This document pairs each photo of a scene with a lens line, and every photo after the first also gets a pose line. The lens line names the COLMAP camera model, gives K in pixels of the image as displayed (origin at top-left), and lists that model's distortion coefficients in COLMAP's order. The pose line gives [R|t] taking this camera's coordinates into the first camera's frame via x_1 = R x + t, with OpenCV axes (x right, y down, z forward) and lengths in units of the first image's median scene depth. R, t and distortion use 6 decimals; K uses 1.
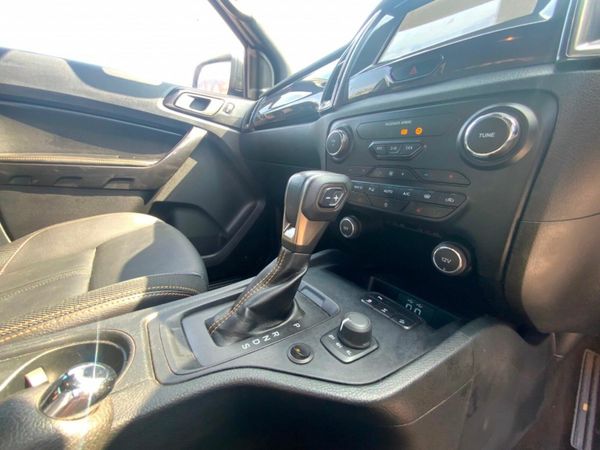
lens RADIAL K [[248.2, 0, 300.0], [0, 248.2, 225.0], [0, 0, 1]] dist [0.019688, -0.010651]
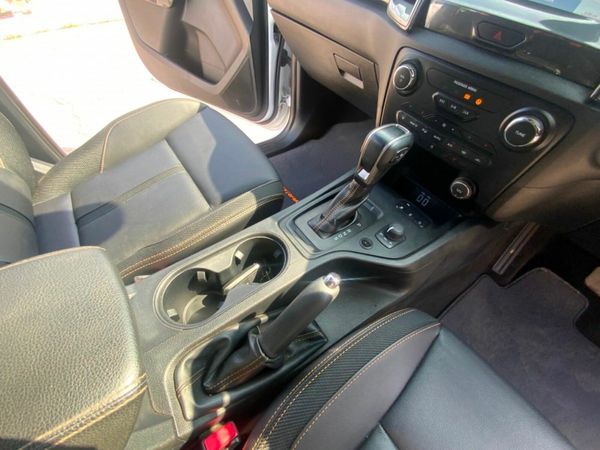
lens RADIAL K [[248.2, 0, 300.0], [0, 248.2, 225.0], [0, 0, 1]] dist [0.019688, -0.010651]
pose [[0.999871, 0.001561, 0.015996, -0.492446], [-0.010933, 0.795585, 0.605743, -0.699408], [-0.011780, -0.605840, 0.795499, -0.415985]]
